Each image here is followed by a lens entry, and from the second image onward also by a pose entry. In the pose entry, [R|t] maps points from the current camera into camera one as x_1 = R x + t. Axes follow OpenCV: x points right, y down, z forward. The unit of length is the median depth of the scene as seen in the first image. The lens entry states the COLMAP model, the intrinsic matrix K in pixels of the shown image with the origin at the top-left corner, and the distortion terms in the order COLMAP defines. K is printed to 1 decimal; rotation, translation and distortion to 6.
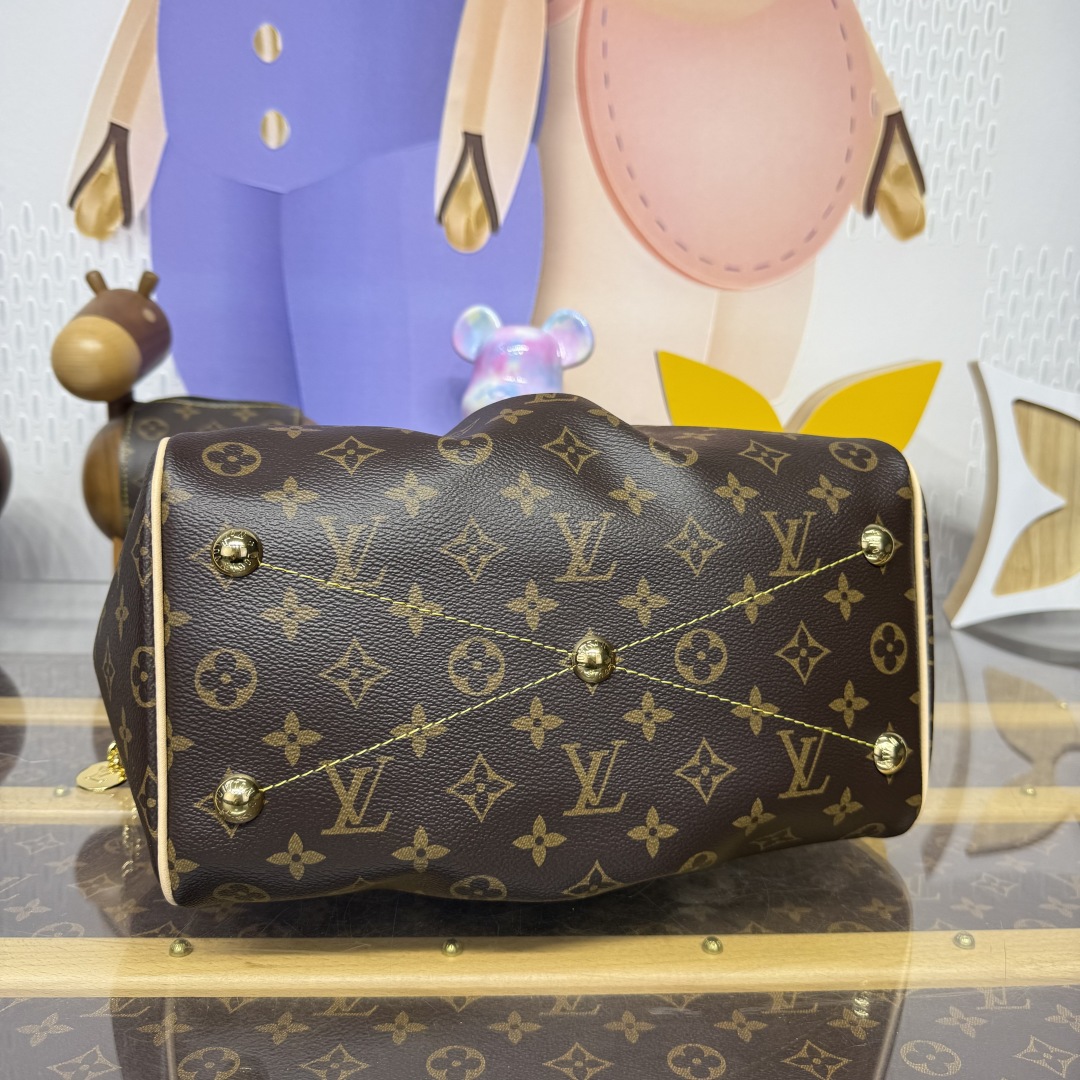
lens RADIAL K [[962.8, 0, 529.3], [0, 962.8, 538.8], [0, 0, 1]] dist [-0.035301, 0.019111]
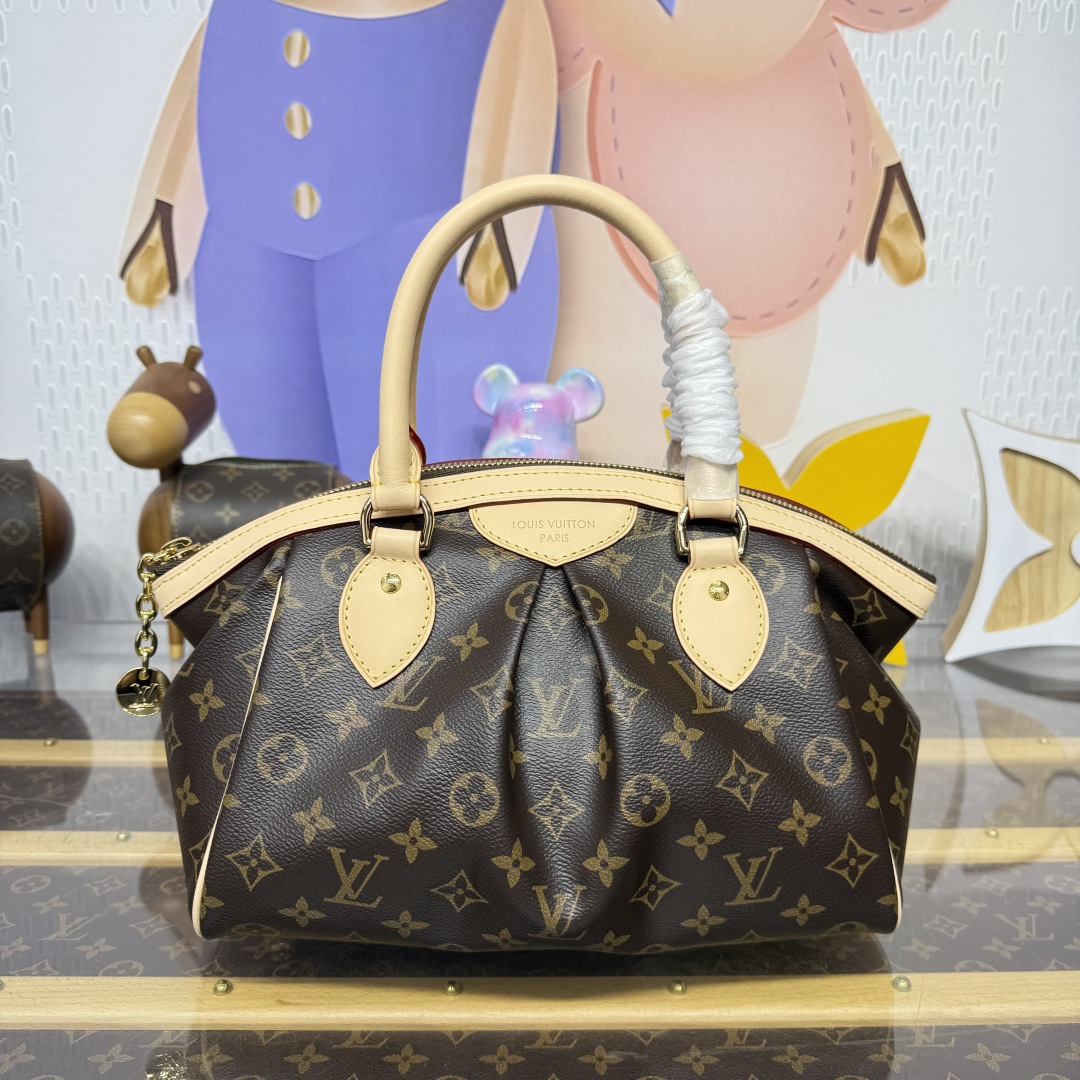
lens RADIAL K [[952.0, 0, 540.0], [0, 952.0, 540.0], [0, 0, 1]] dist [-0.002438, -0.018375]
pose [[0.998943, -0.013320, -0.043988, 0.039357], [0.014106, 0.999745, 0.017611, -0.064172], [0.043742, -0.018213, 0.998877, -0.067394]]
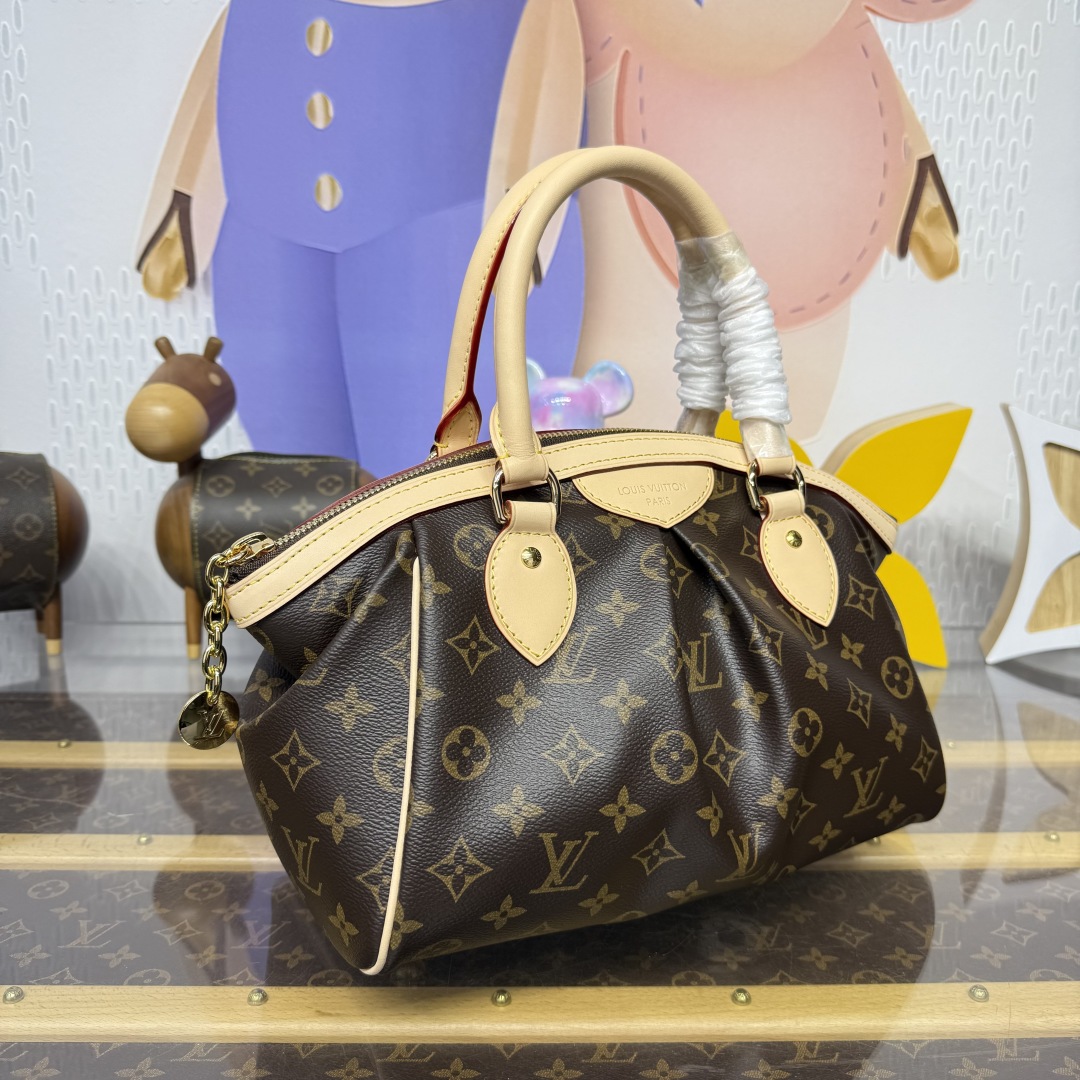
lens RADIAL K [[952.0, 0, 540.0], [0, 952.0, 540.0], [0, 0, 1]] dist [-0.002438, -0.018375]
pose [[0.998988, -0.012495, -0.043202, 0.007800], [0.012622, 0.999917, 0.002674, -0.046558], [0.043165, -0.003217, 0.999063, -0.040307]]
